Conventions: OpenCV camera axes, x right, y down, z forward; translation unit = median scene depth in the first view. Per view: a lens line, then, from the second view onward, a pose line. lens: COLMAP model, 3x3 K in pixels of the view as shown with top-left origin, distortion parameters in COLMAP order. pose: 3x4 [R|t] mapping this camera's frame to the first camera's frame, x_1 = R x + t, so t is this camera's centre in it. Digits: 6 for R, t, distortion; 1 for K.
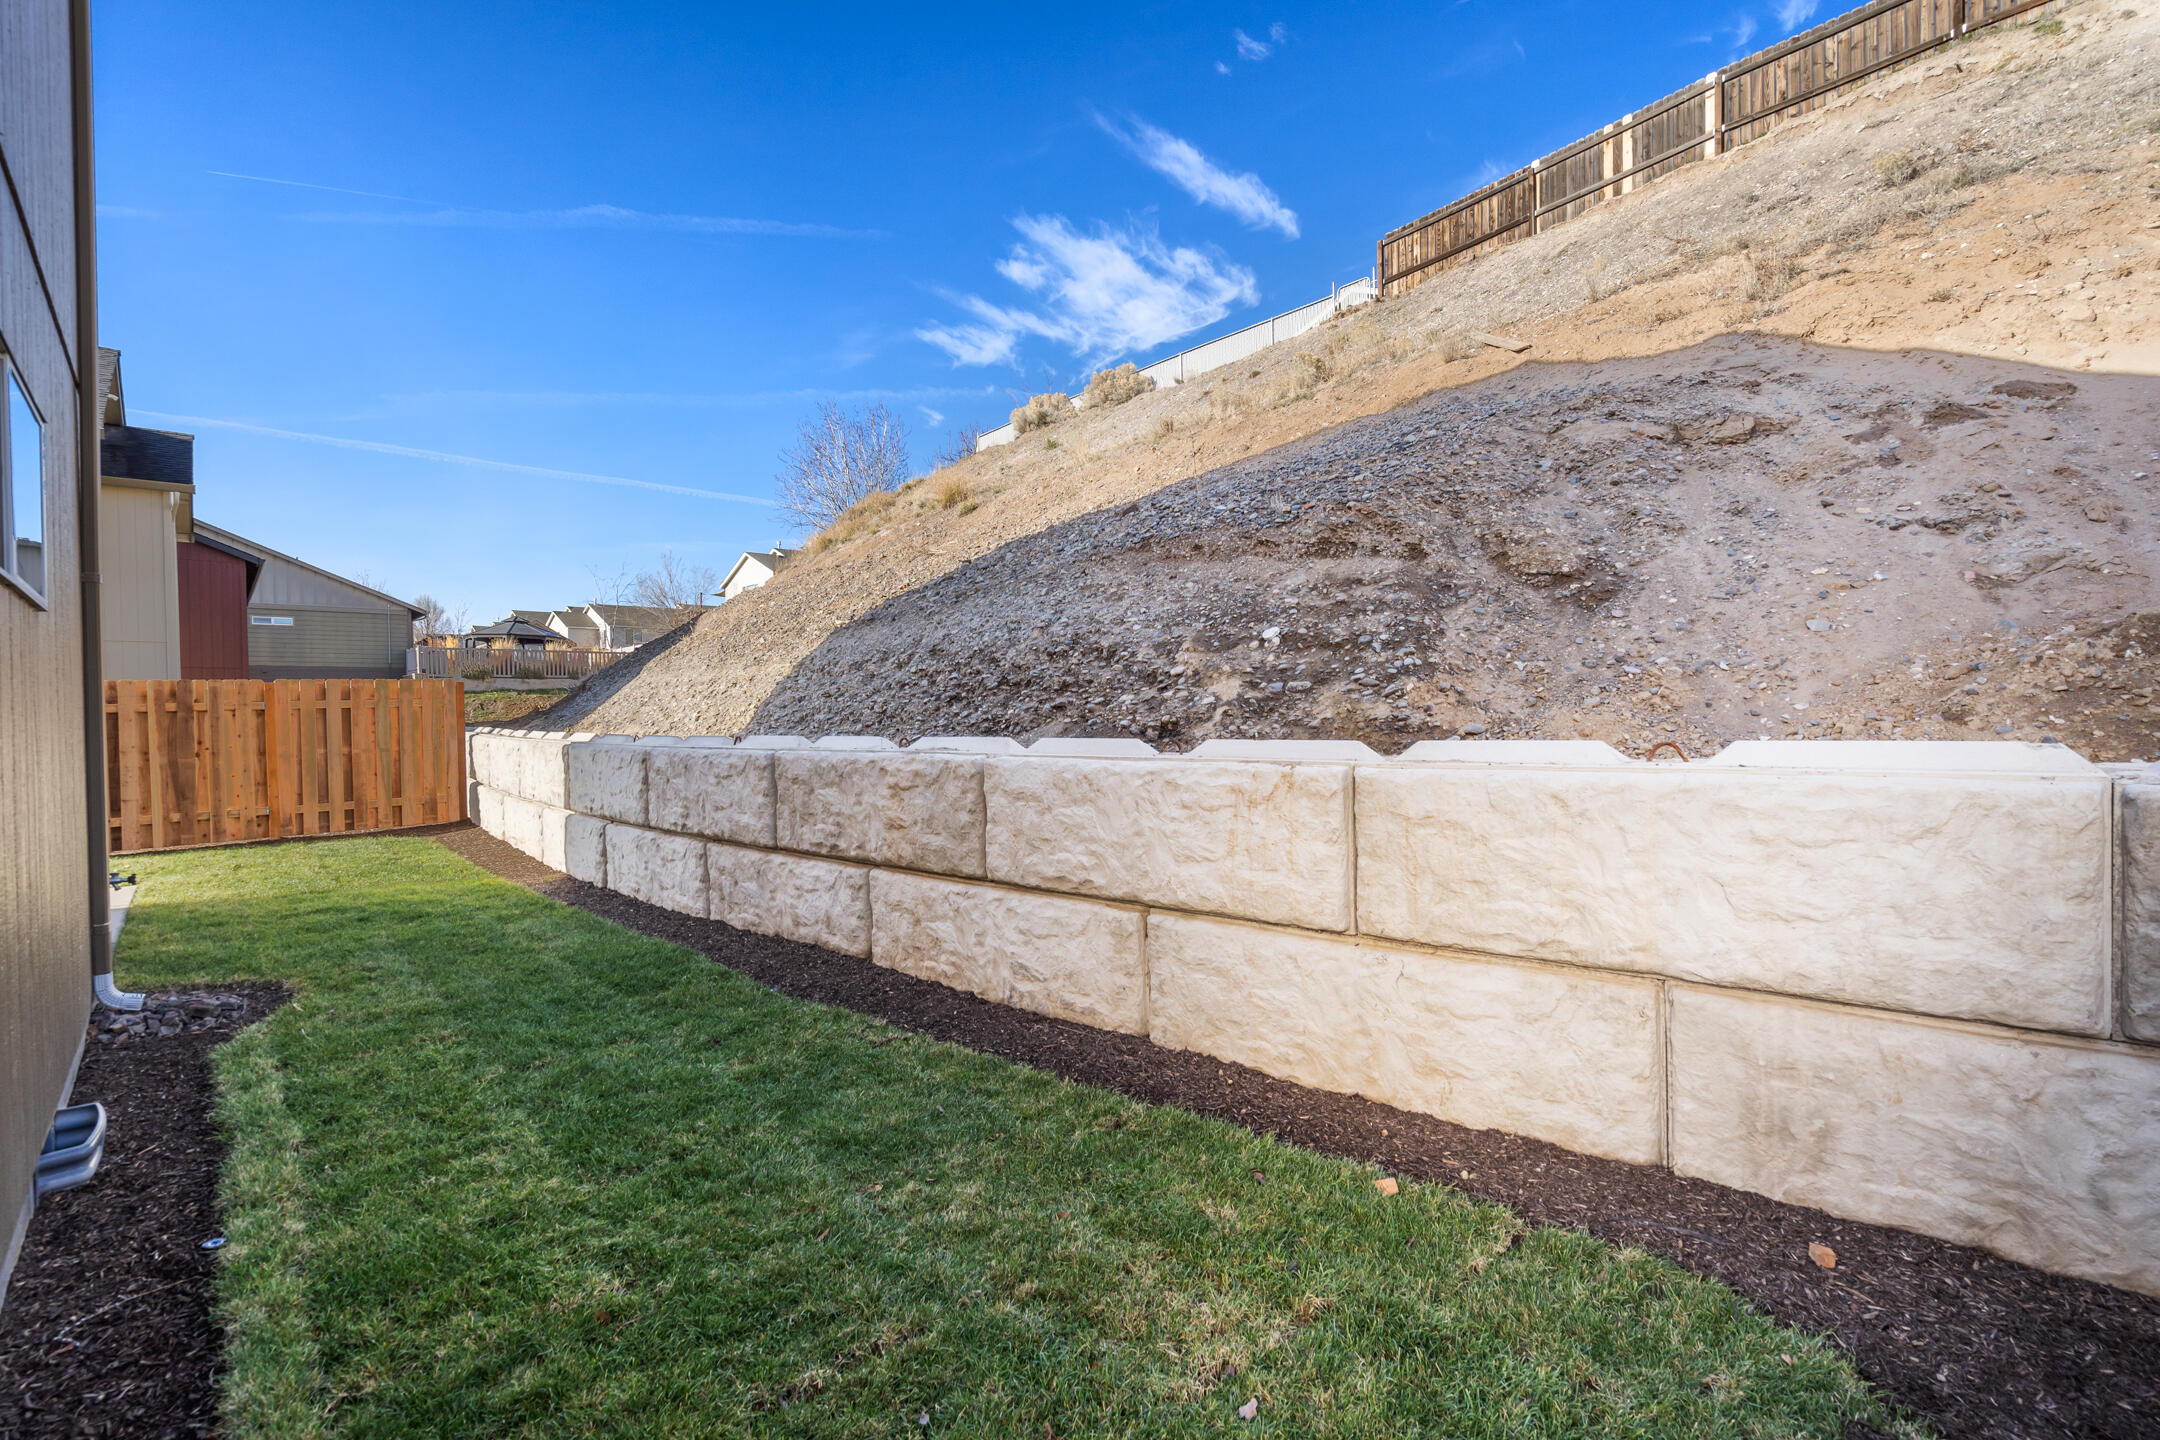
lens RADIAL K [[994.1, 0, 1064.5], [0, 994.1, 726.9], [0, 0, 1]] dist [-0.000178, -0.000204]
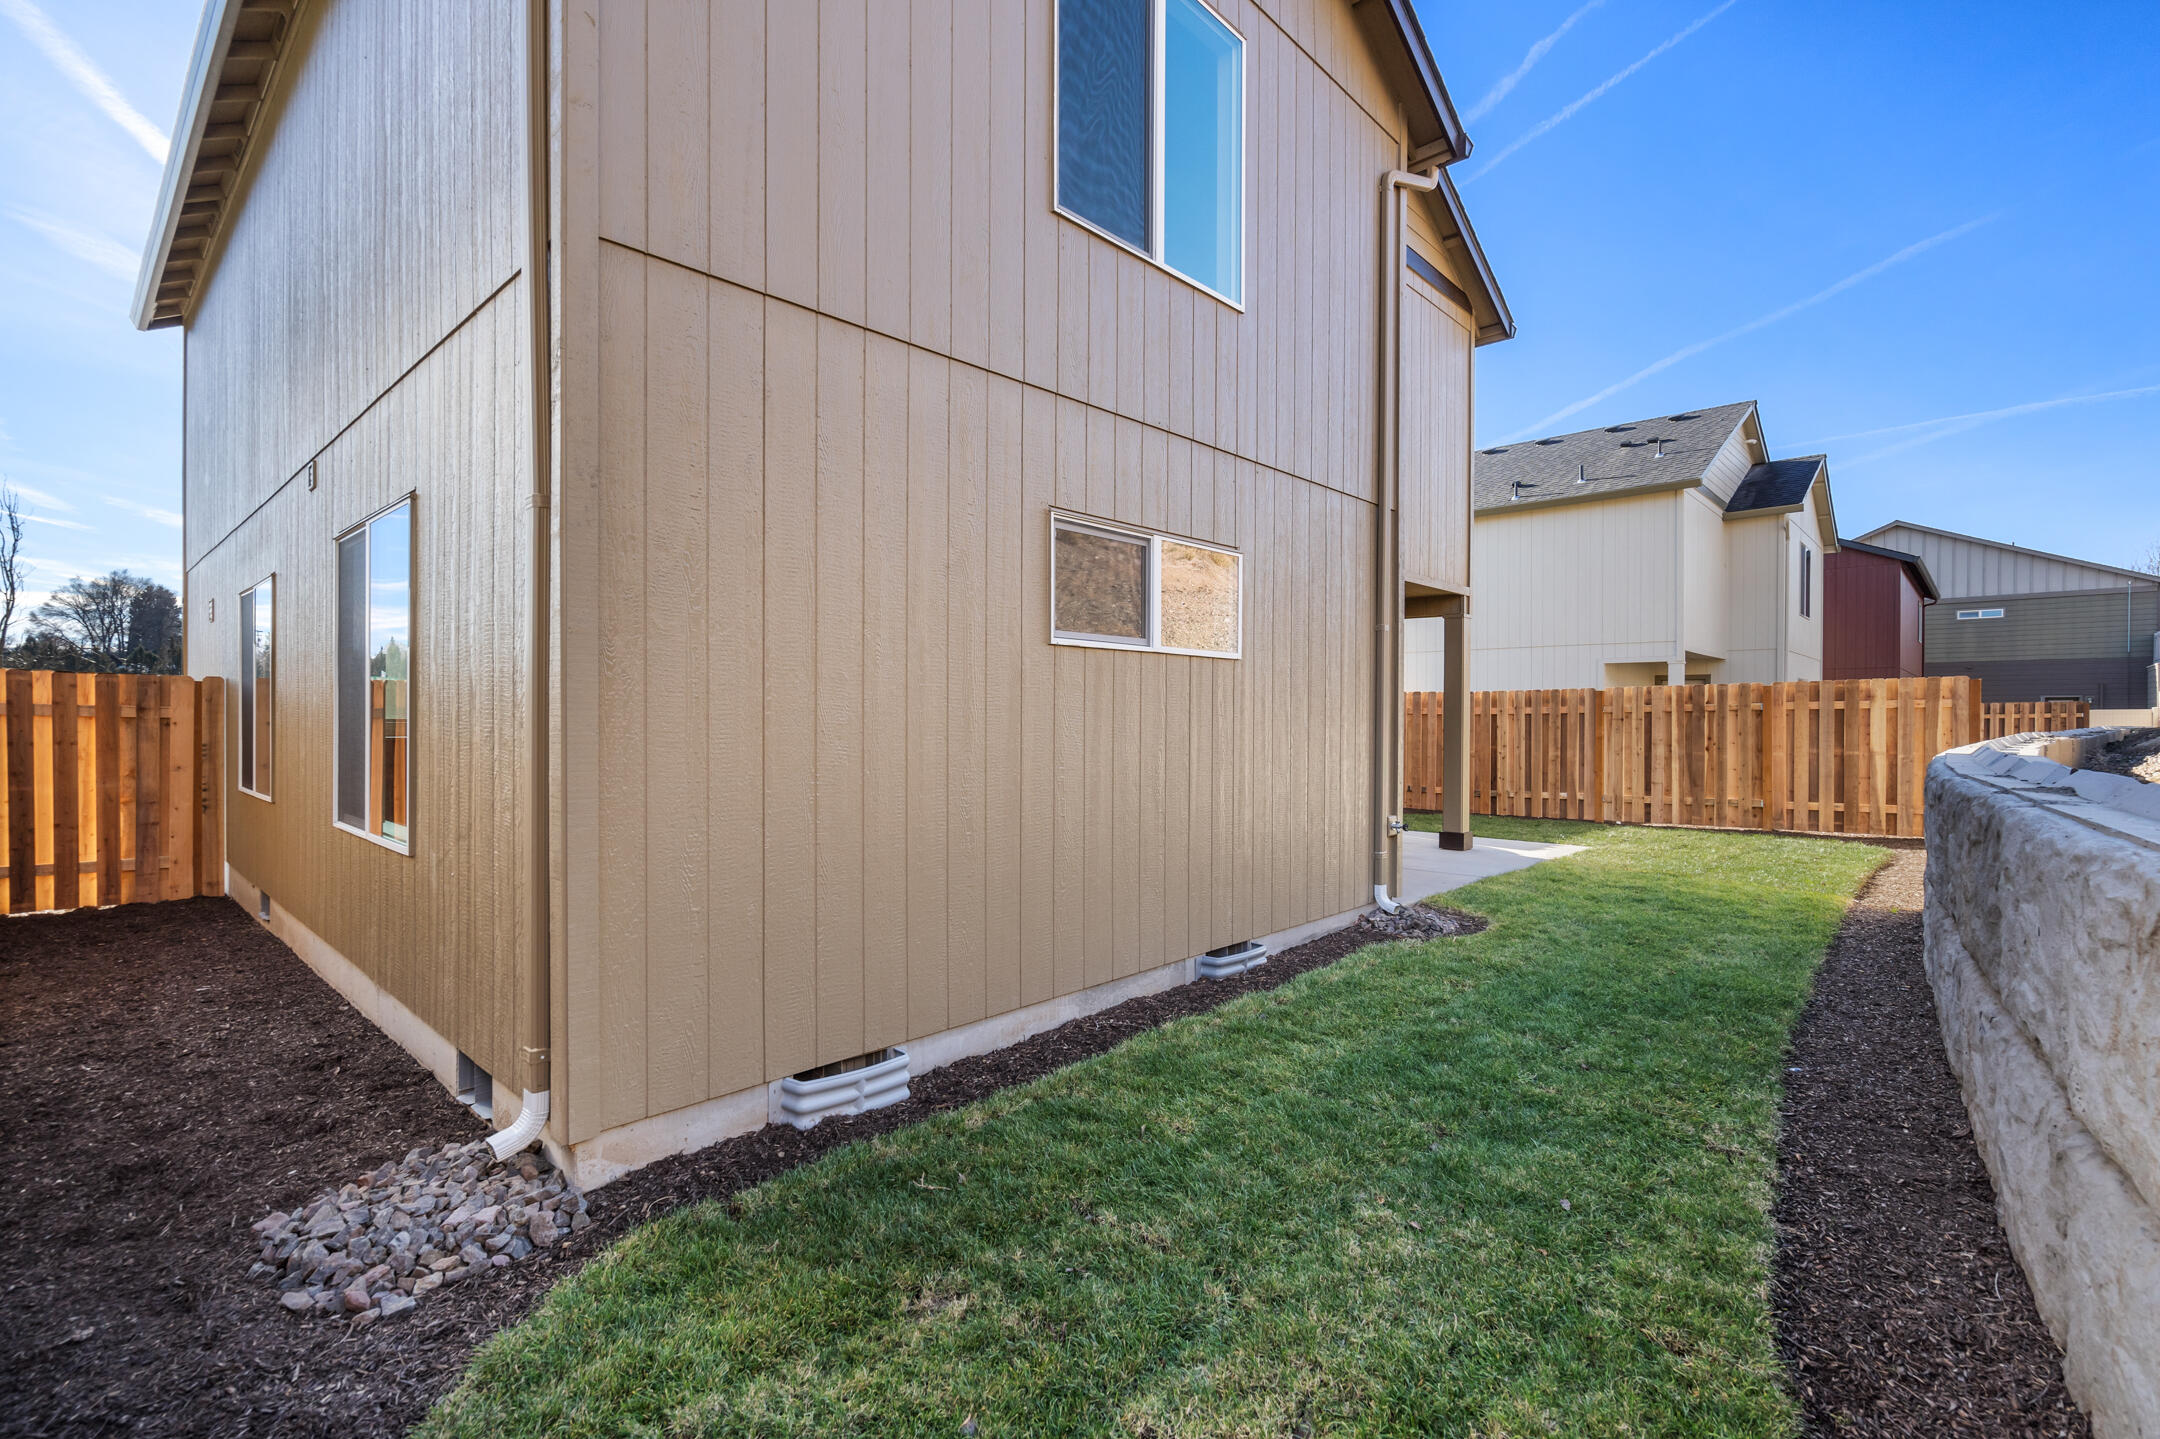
lens RADIAL K [[994.1, 0, 1073.3], [0, 994.1, 723.1], [0, 0, 1]] dist [-0.000178, -0.000204]
pose [[0.064137, 0.017617, -0.997786, 0.243526], [-0.016983, 0.999719, 0.016559, -0.008857], [0.997797, 0.015883, 0.064419, 0.192958]]
